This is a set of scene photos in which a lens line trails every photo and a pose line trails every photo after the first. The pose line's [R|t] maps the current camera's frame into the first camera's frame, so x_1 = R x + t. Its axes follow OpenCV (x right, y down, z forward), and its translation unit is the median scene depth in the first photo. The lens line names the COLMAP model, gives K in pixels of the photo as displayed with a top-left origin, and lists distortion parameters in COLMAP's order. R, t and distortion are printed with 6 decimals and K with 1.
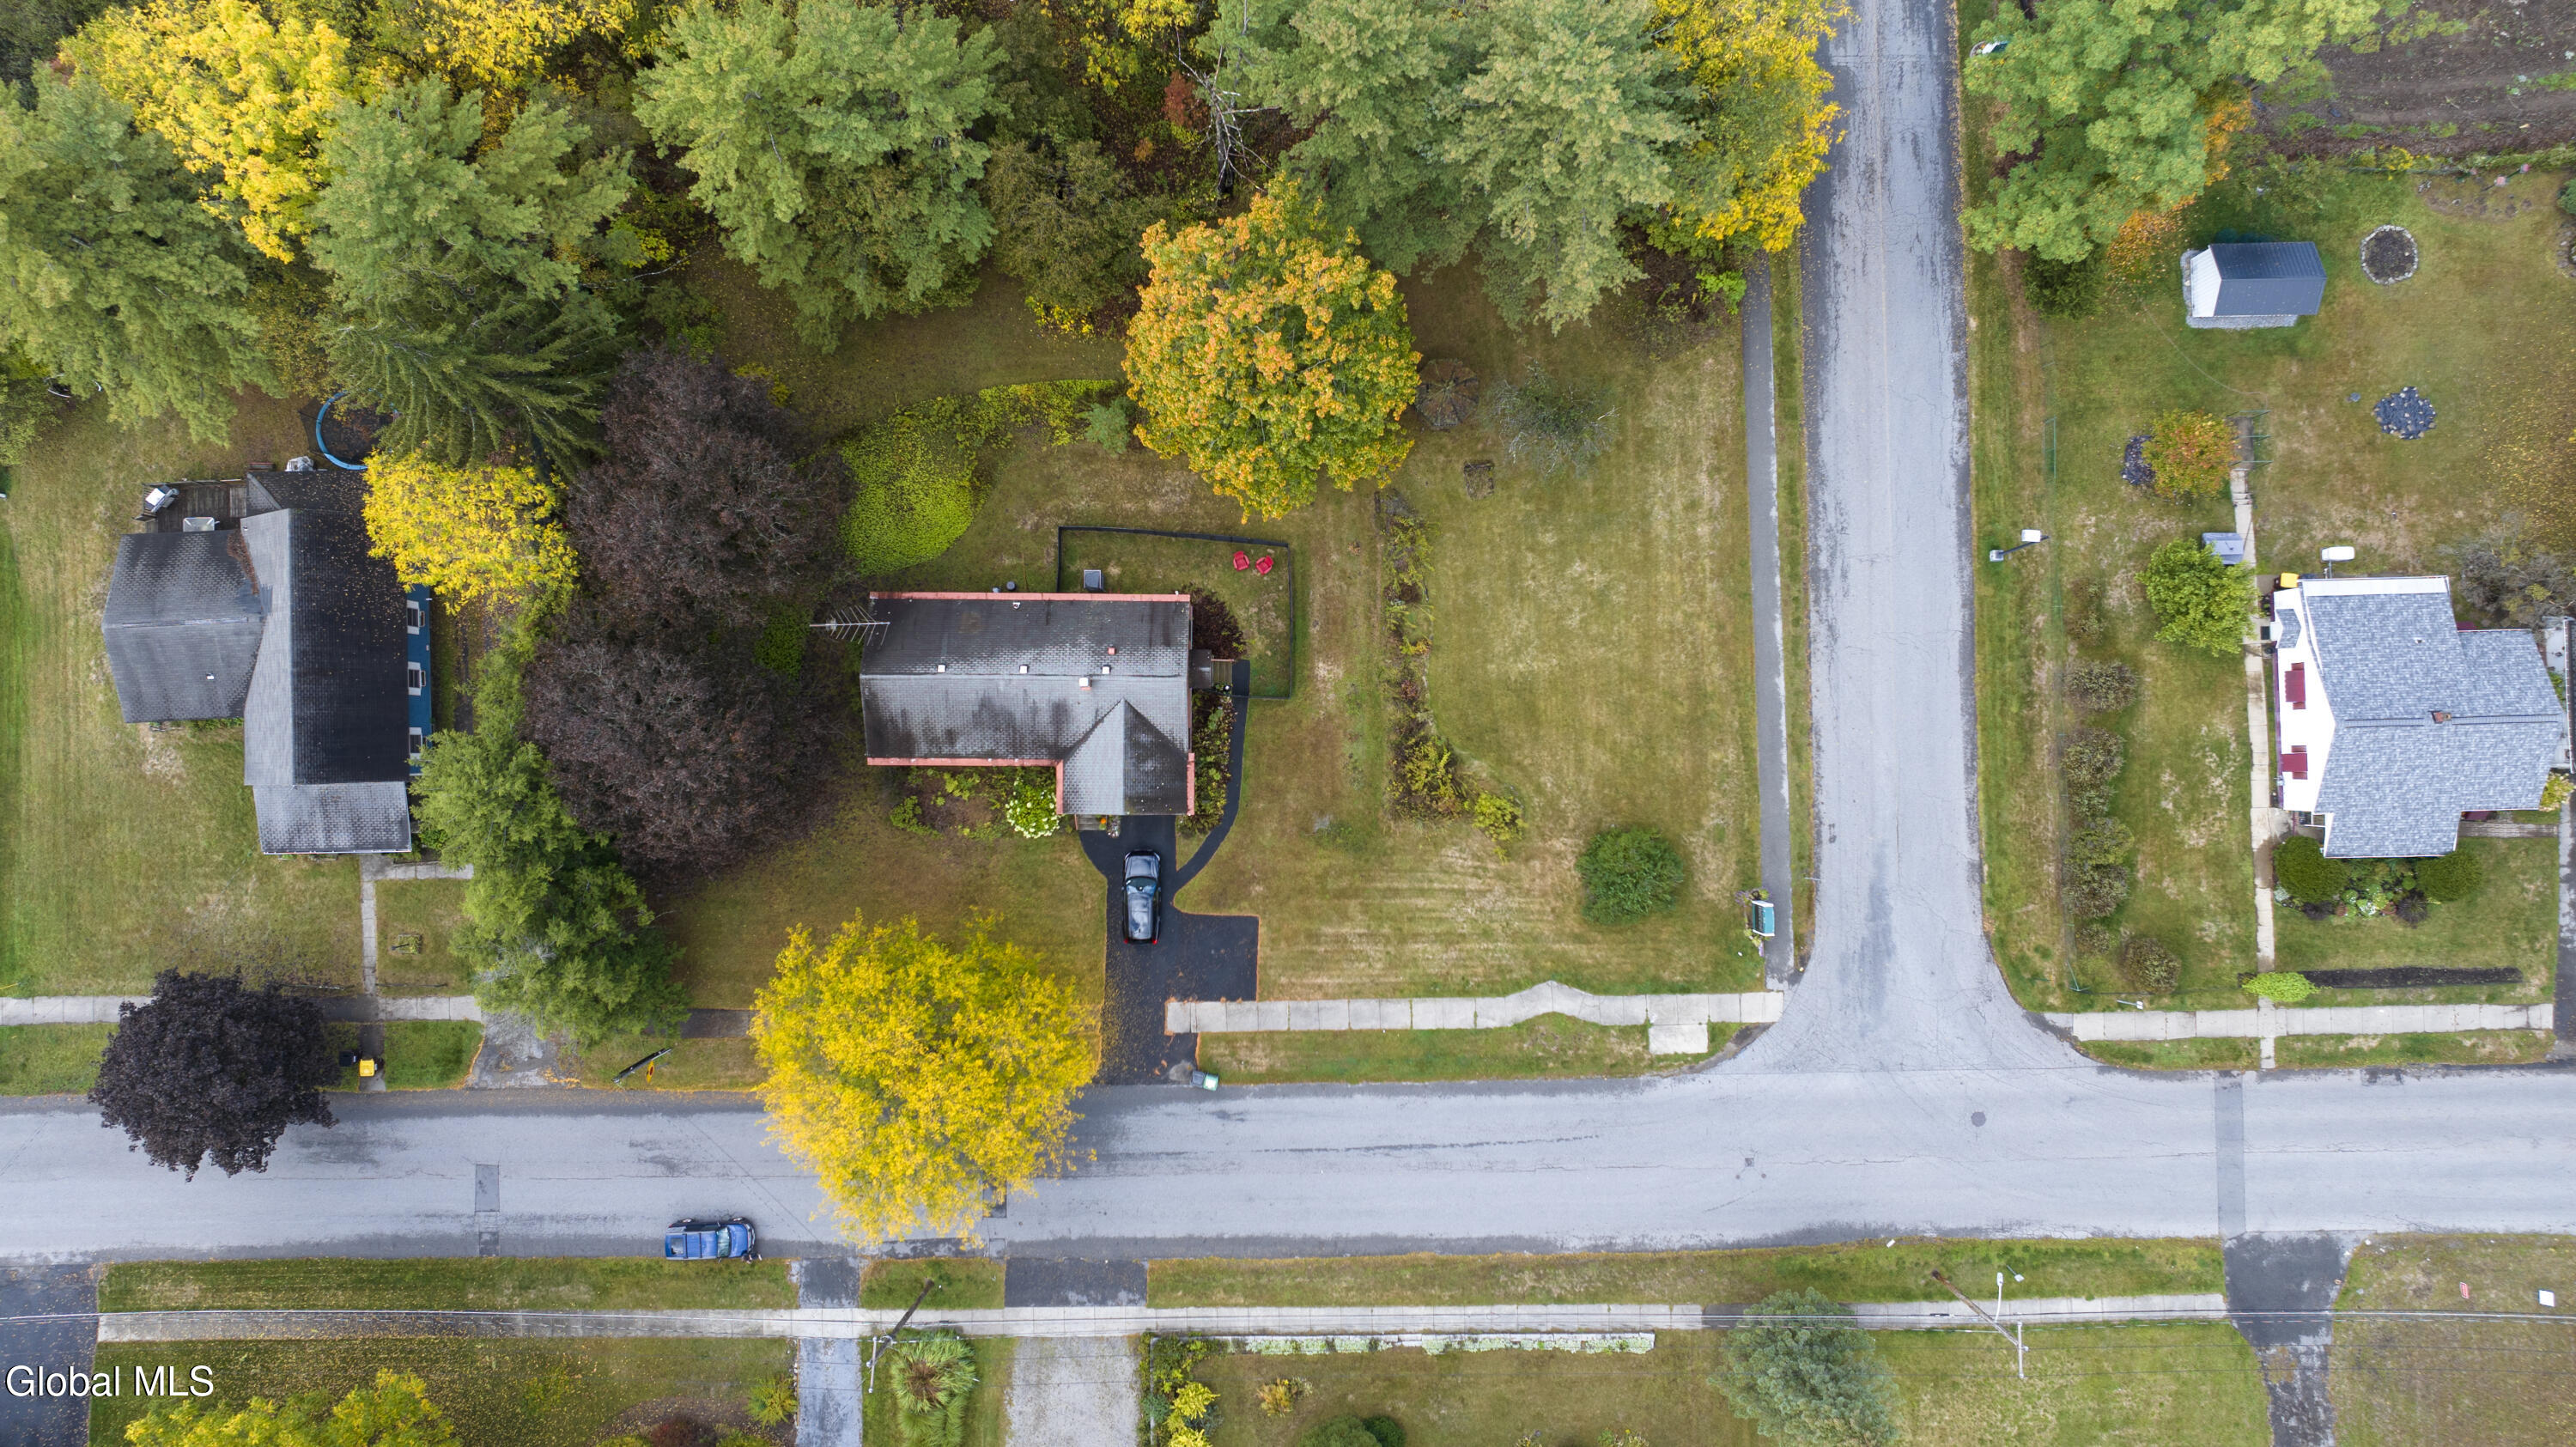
lens RADIAL K [[1813.7, 0, 1305.6], [0, 1813.7, 719.8], [0, 0, 1]] dist [-0.020896, -0.003697]
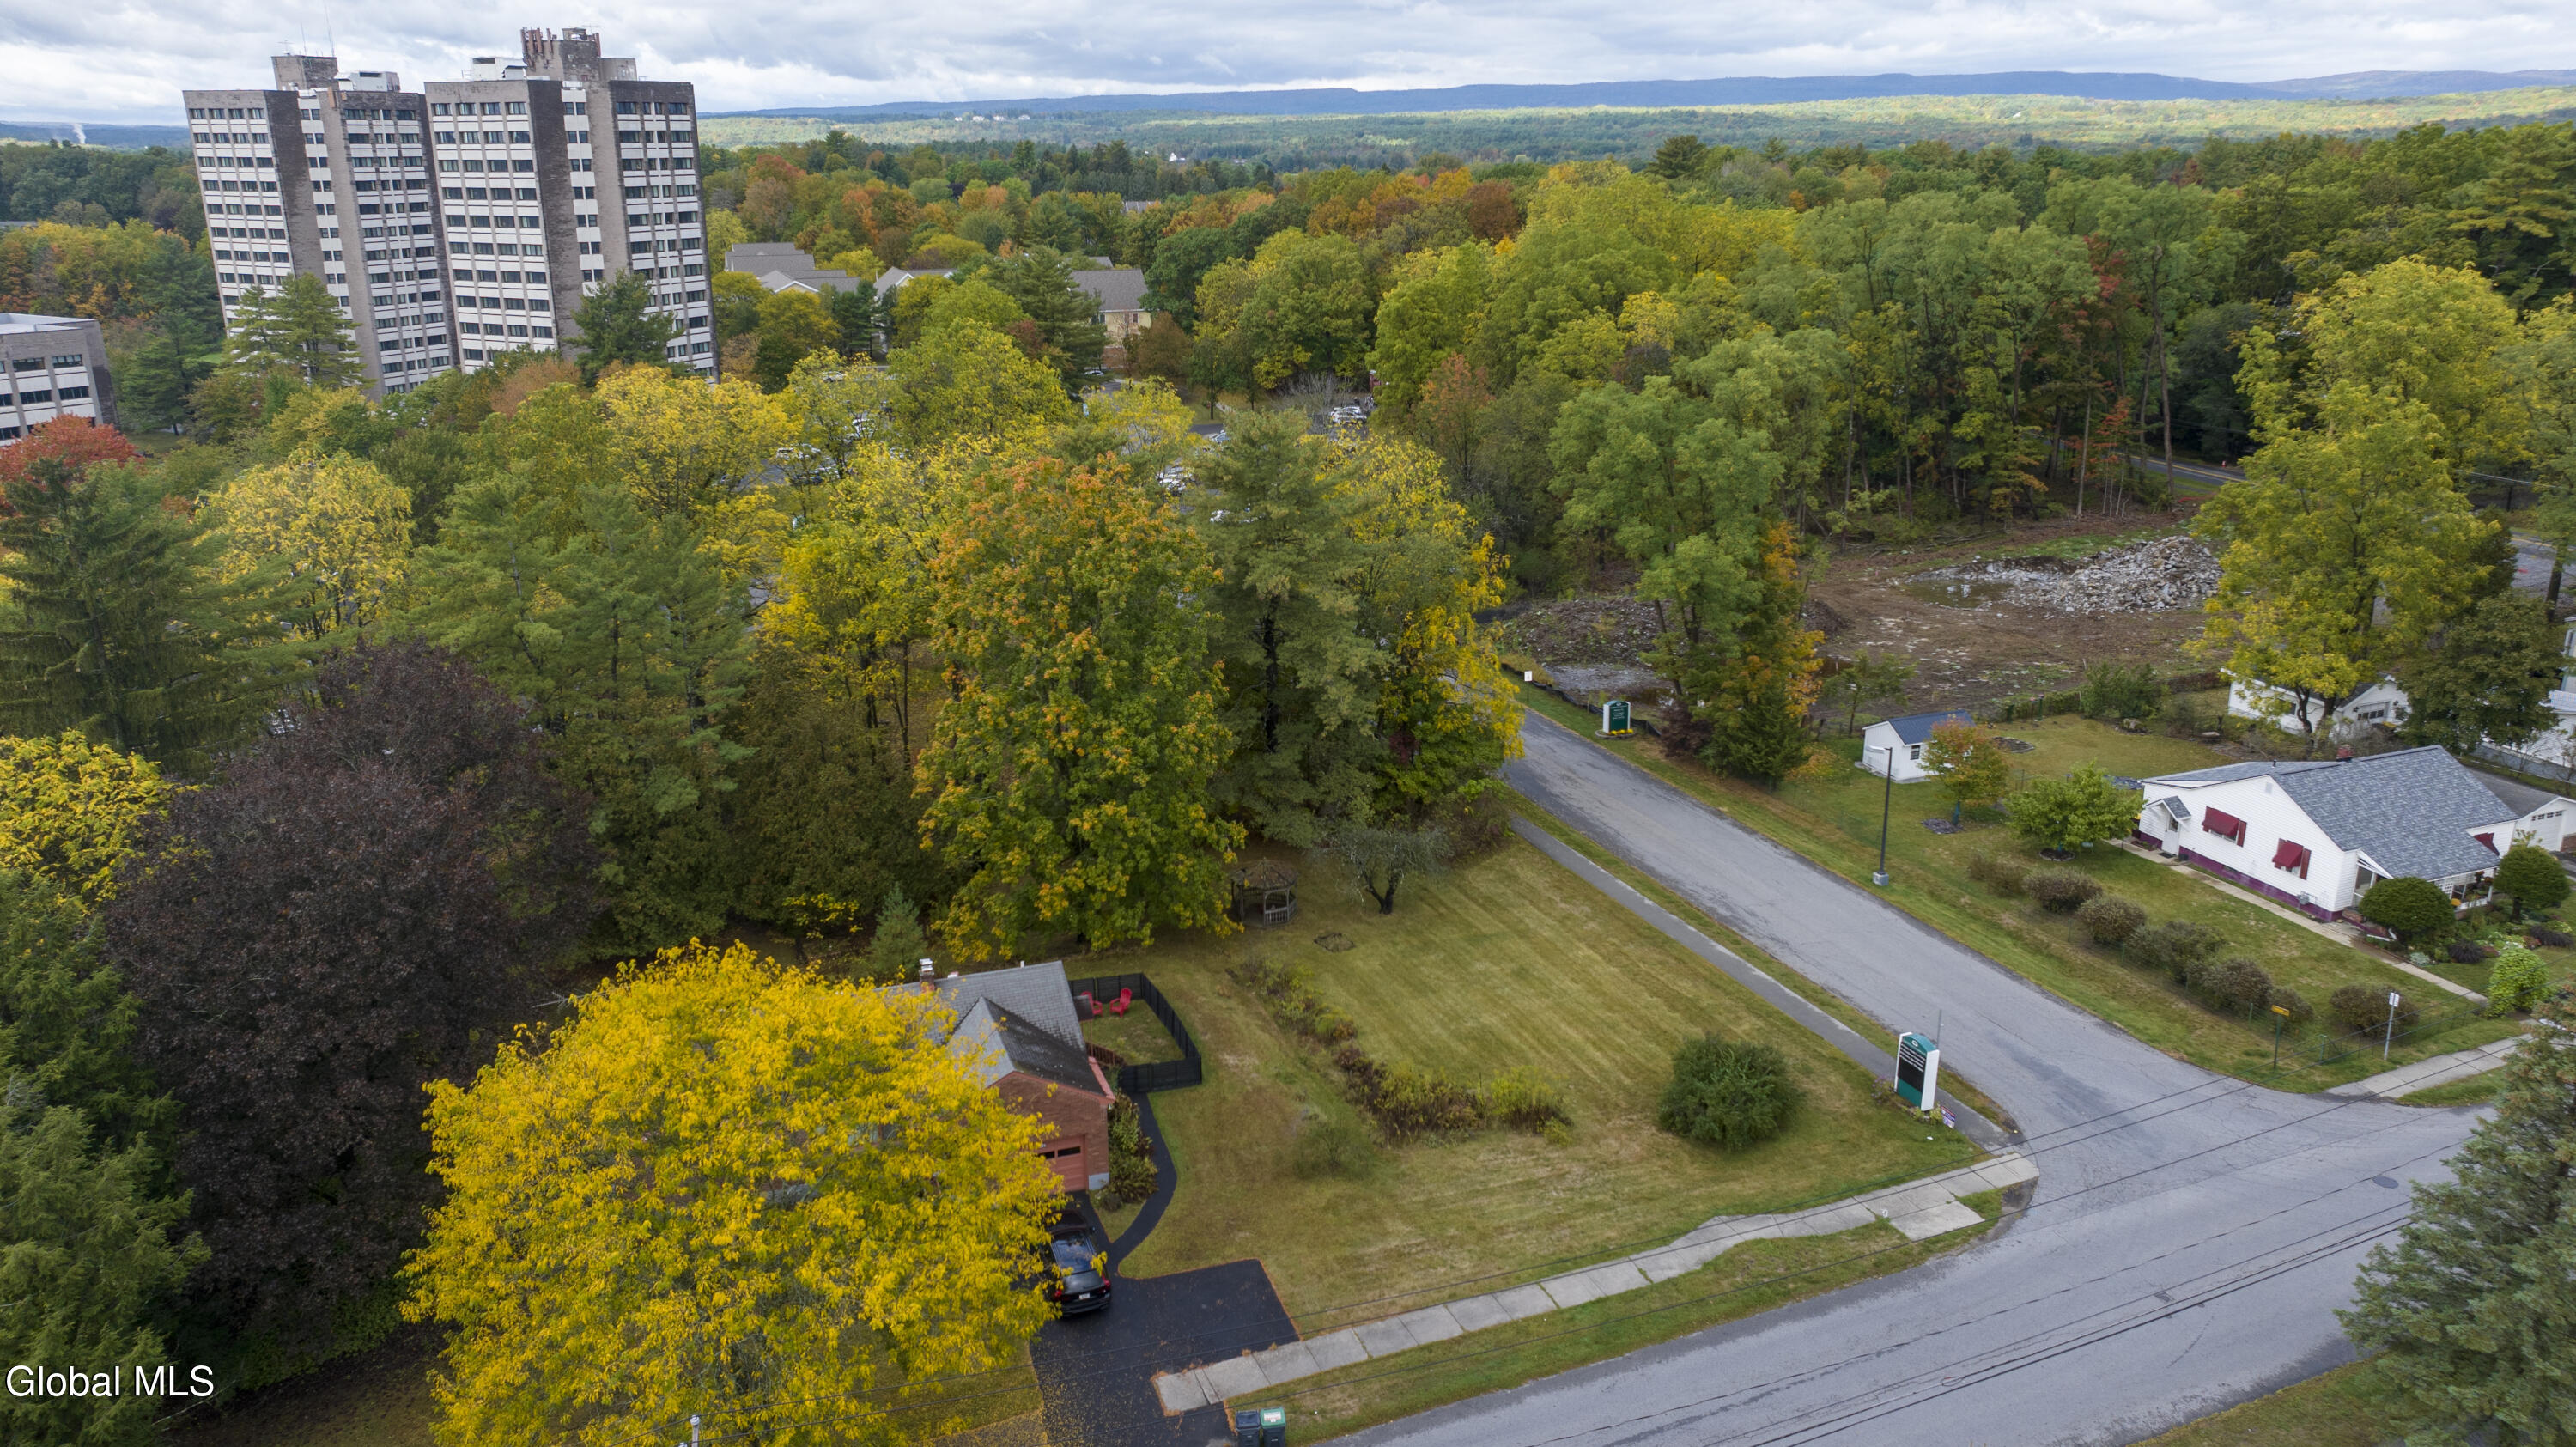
lens RADIAL K [[1813.7, 0, 1291.8], [0, 1813.7, 722.7], [0, 0, 1]] dist [-0.020896, -0.003697]
pose [[0.939445, -0.109390, 0.324772, -0.198850], [0.342646, 0.316603, -0.884509, 0.610801], [-0.006068, 0.942230, 0.334913, 0.621379]]
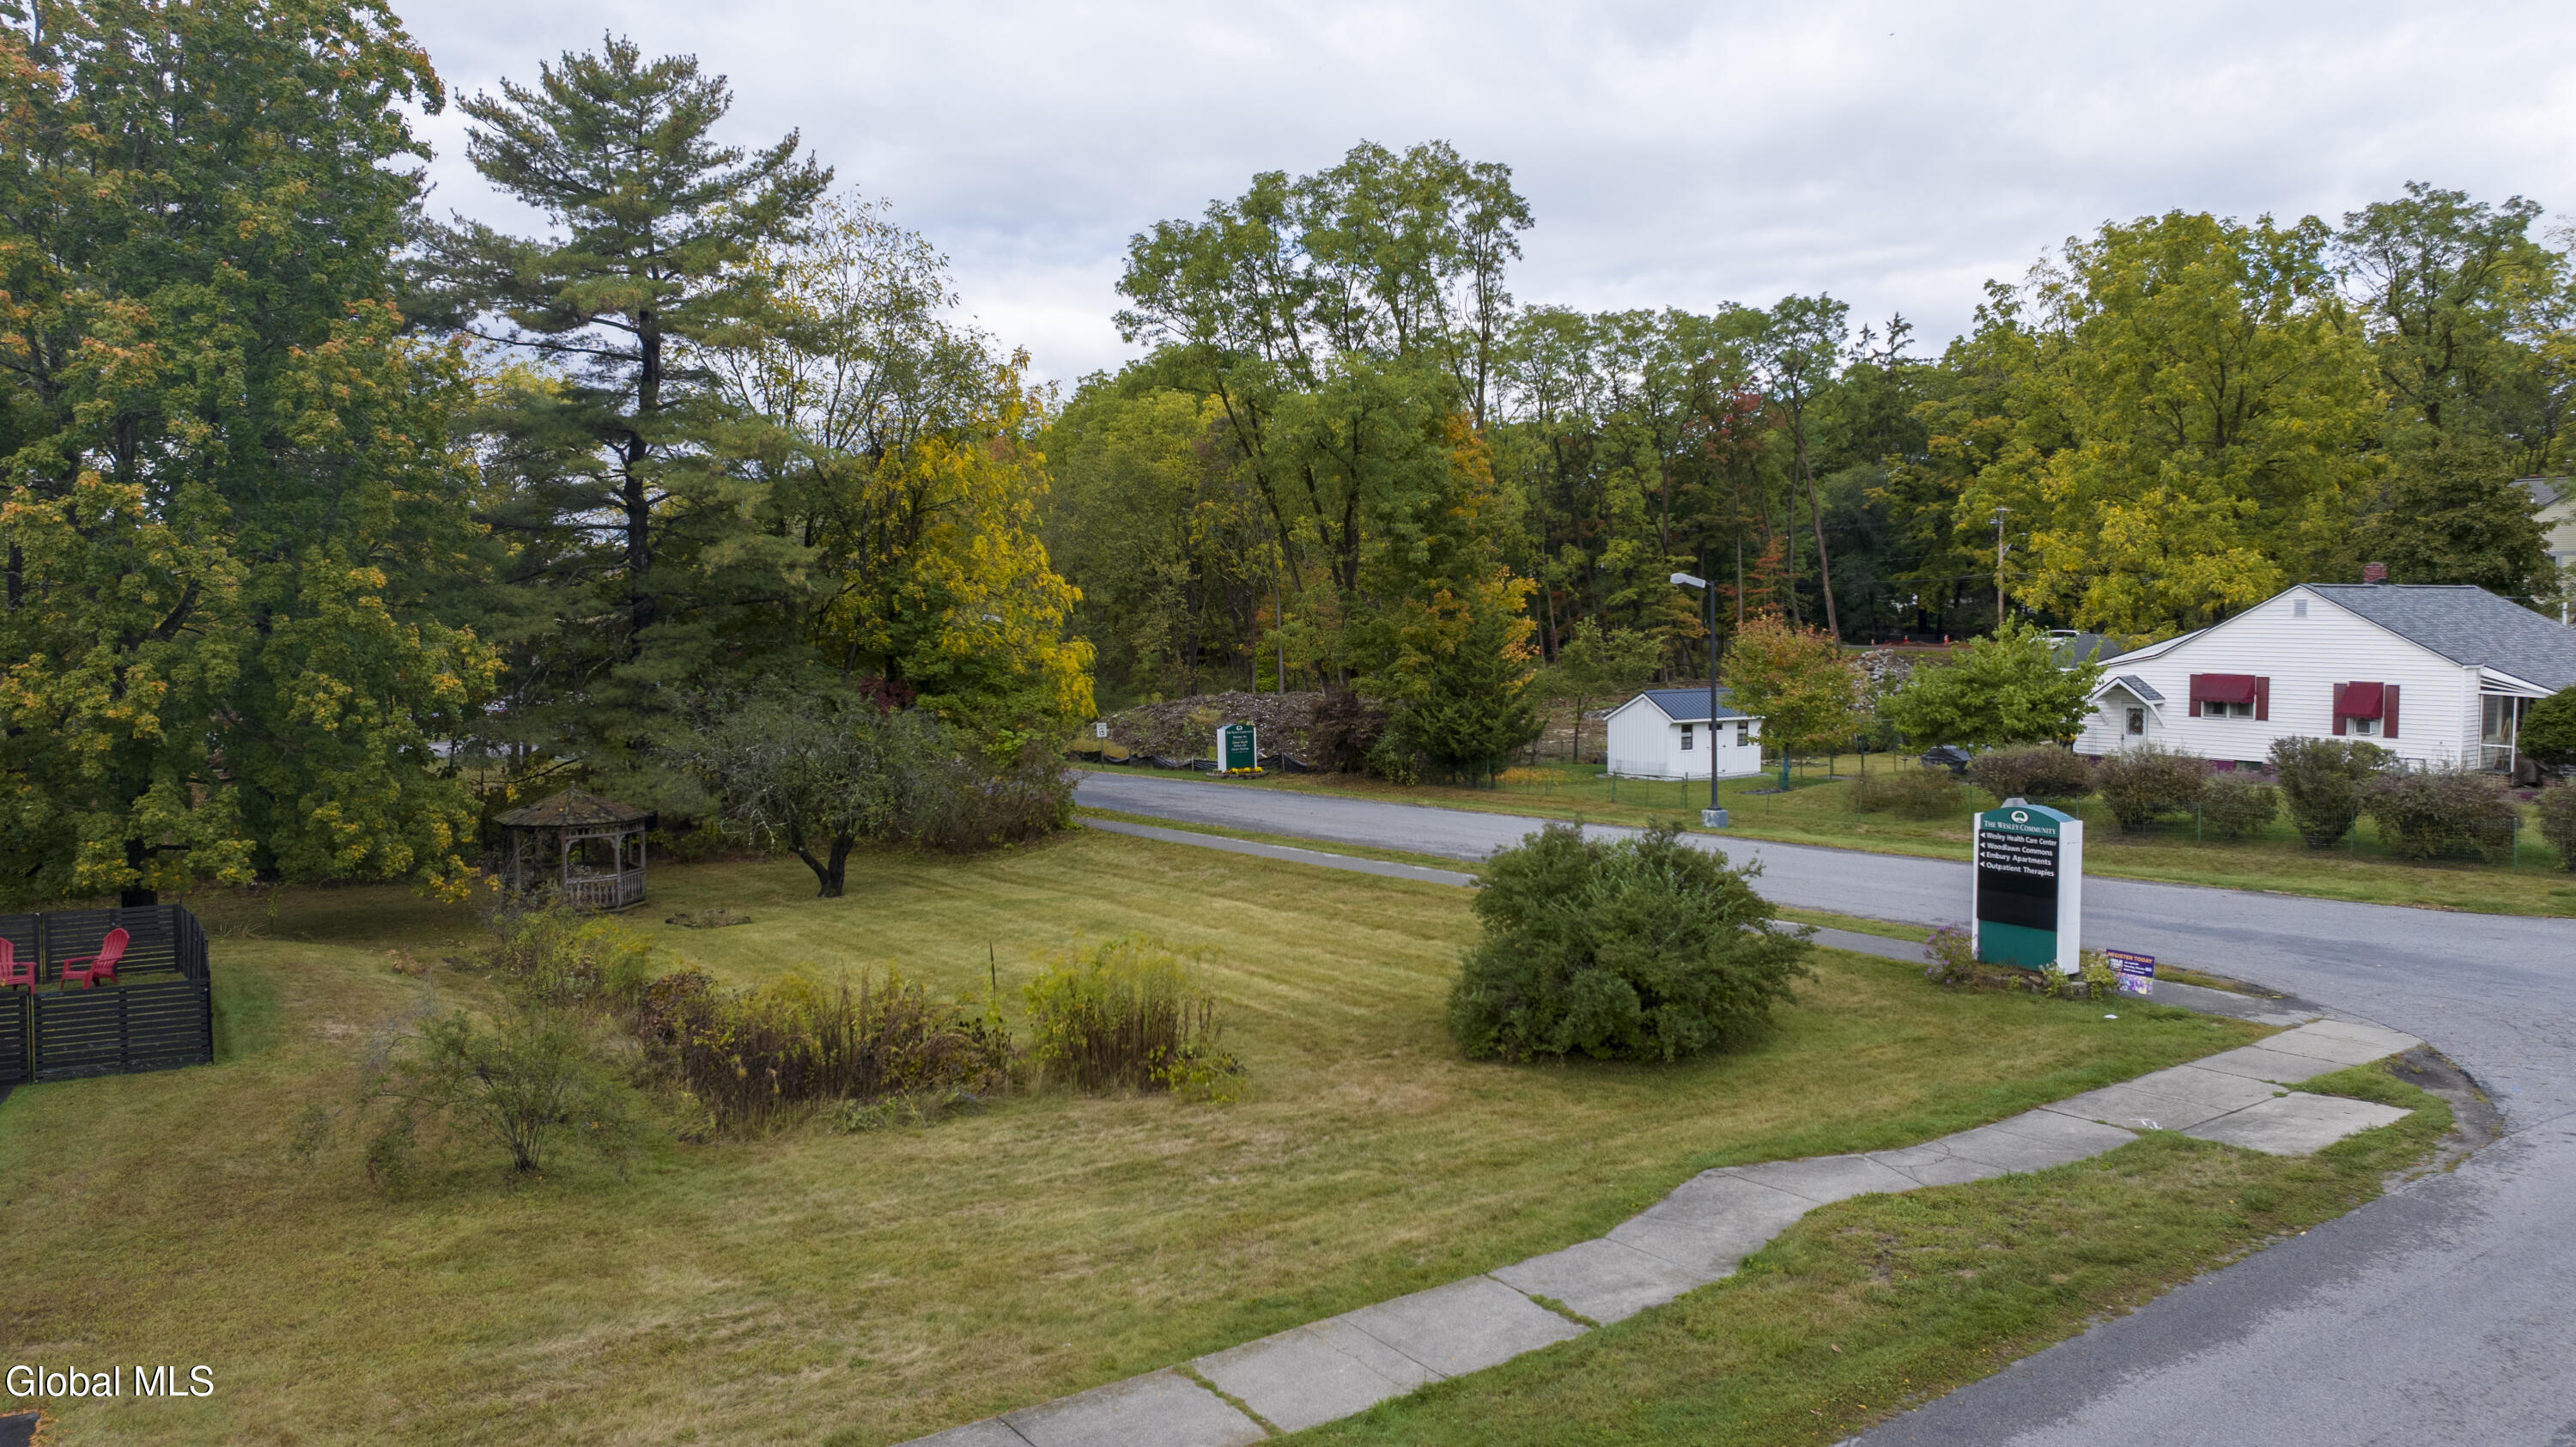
lens RADIAL K [[1813.7, 0, 1289.4], [0, 1813.7, 721.1], [0, 0, 1]] dist [-0.020896, -0.003697]
pose [[0.835611, -0.040241, 0.547846, -0.019412], [0.549199, 0.082296, -0.831630, 0.289959], [-0.011621, 0.995795, 0.090868, 0.933830]]
